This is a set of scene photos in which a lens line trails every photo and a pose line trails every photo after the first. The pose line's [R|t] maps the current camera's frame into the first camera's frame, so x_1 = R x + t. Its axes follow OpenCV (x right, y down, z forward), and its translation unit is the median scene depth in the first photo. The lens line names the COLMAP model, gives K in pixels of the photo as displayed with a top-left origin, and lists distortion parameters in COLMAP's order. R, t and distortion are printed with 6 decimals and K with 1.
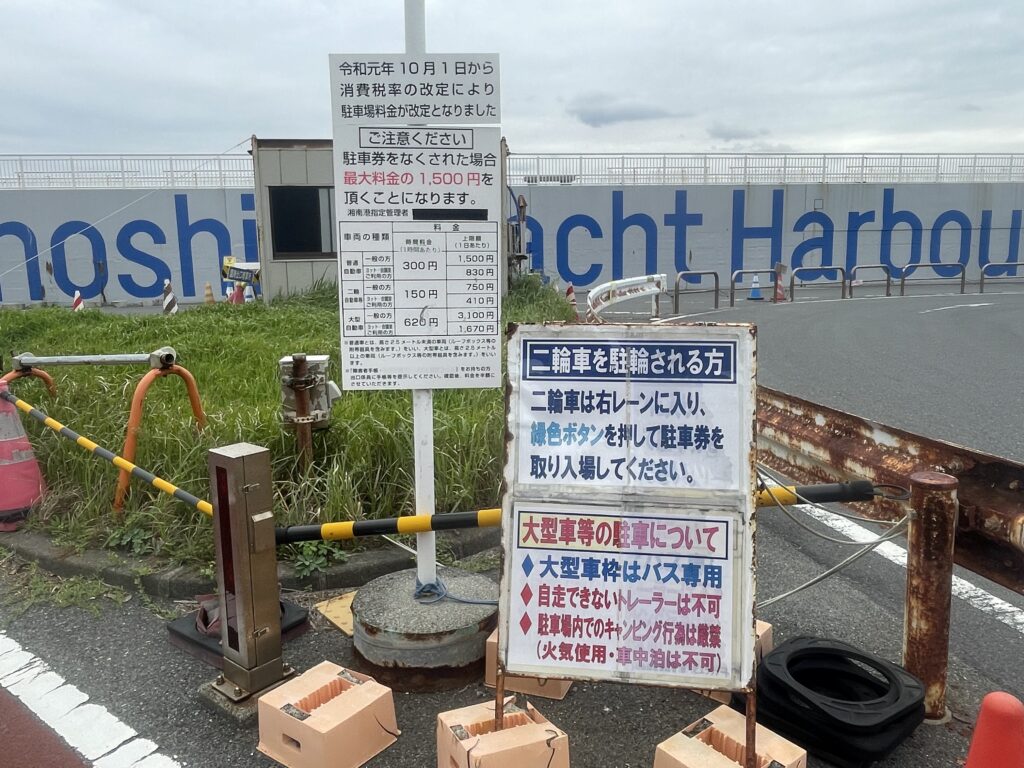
lens RADIAL K [[807.7, 0, 512.0], [0, 807.7, 384.0], [0, 0, 1]] dist [0.007654, -0.002479]
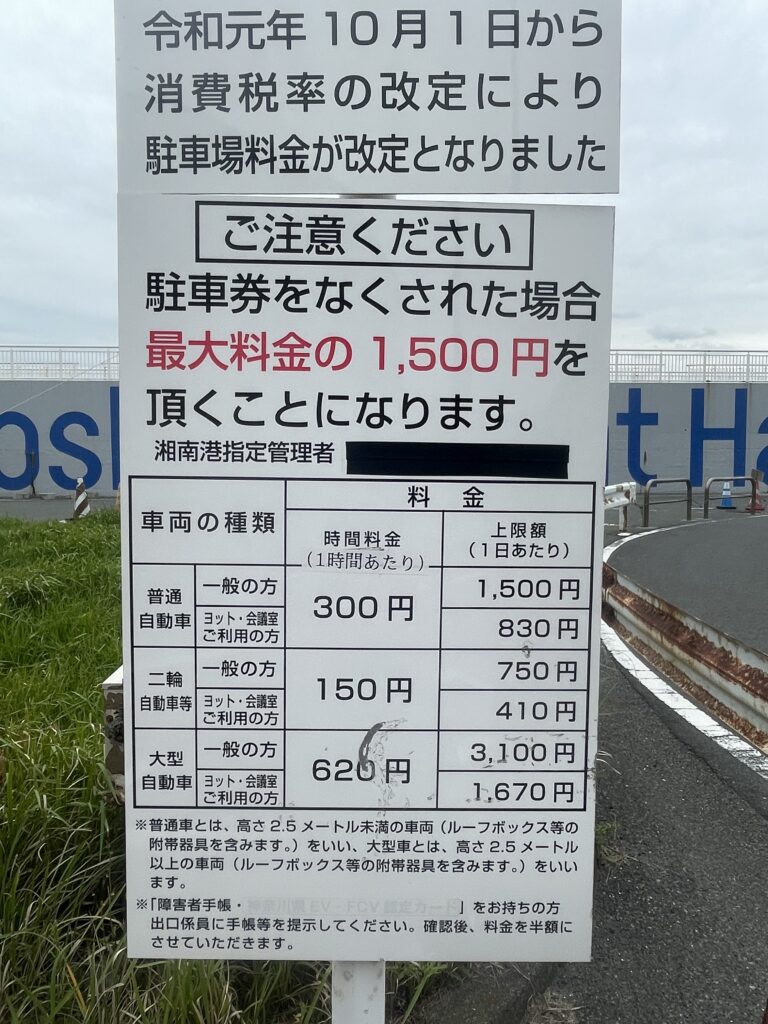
lens RADIAL K [[807.7, 0, 384.0], [0, 807.7, 512.0], [0, 0, 1]] dist [0.007654, -0.002479]
pose [[0.996909, 0.022993, -0.075122, -0.081047], [-0.028913, 0.996480, -0.078689, -0.160282], [0.073048, 0.080618, 0.994065, 0.663272]]
